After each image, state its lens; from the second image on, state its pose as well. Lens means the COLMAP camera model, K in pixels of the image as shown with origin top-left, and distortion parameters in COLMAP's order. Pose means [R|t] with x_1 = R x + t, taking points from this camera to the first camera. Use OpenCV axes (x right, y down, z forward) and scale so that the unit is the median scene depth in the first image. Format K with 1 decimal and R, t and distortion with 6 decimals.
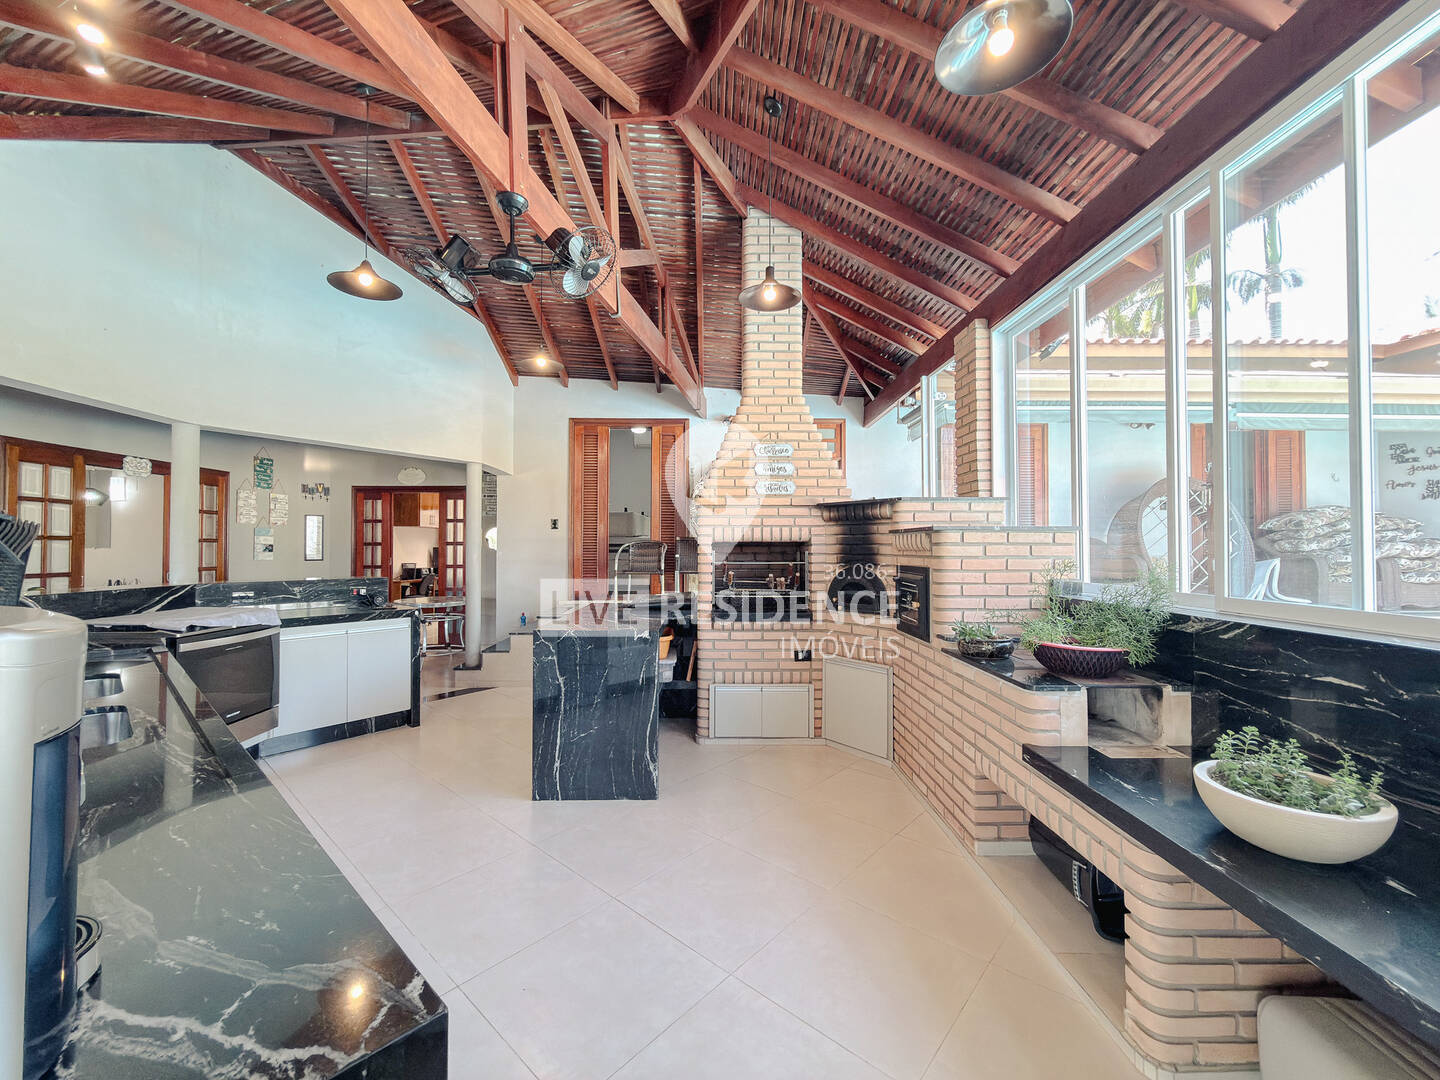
lens RADIAL K [[573.9, 0, 721.0], [0, 573.9, 539.6], [0, 0, 1]] dist [-0.002086, 0.000913]
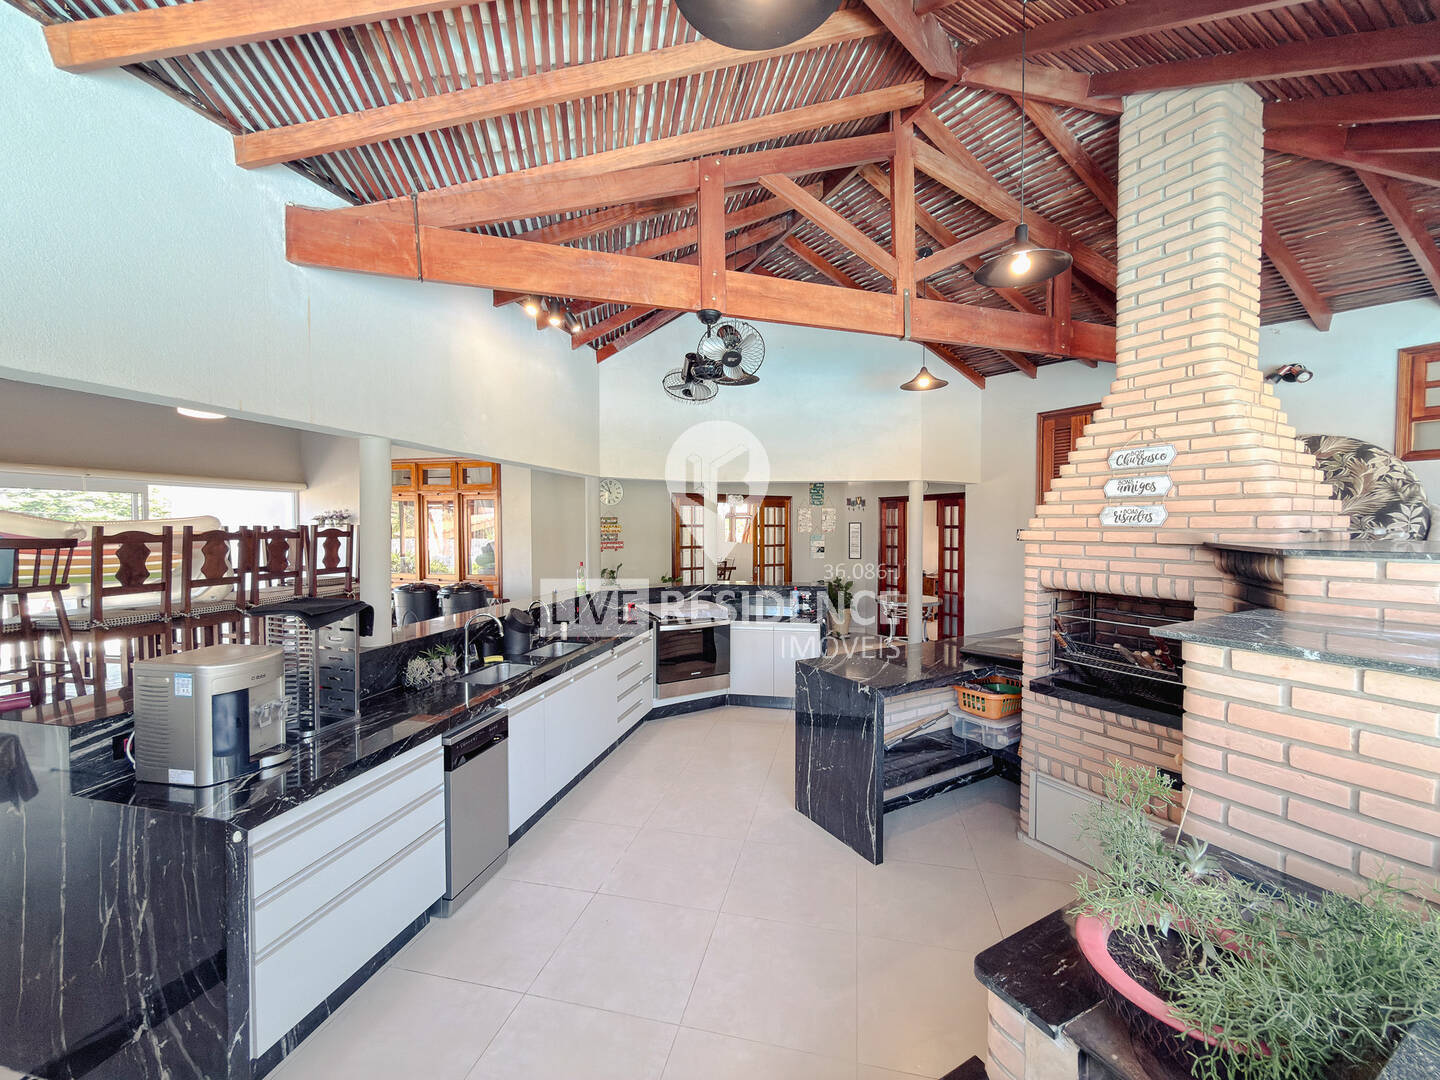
lens RADIAL K [[573.9, 0, 721.0], [0, 573.9, 539.6], [0, 0, 1]] dist [-0.002086, 0.000913]
pose [[0.479724, 0.022806, -0.877123, 0.449777], [0.012064, 0.999396, 0.032583, -0.090332], [0.877337, -0.026212, 0.479159, 0.260311]]
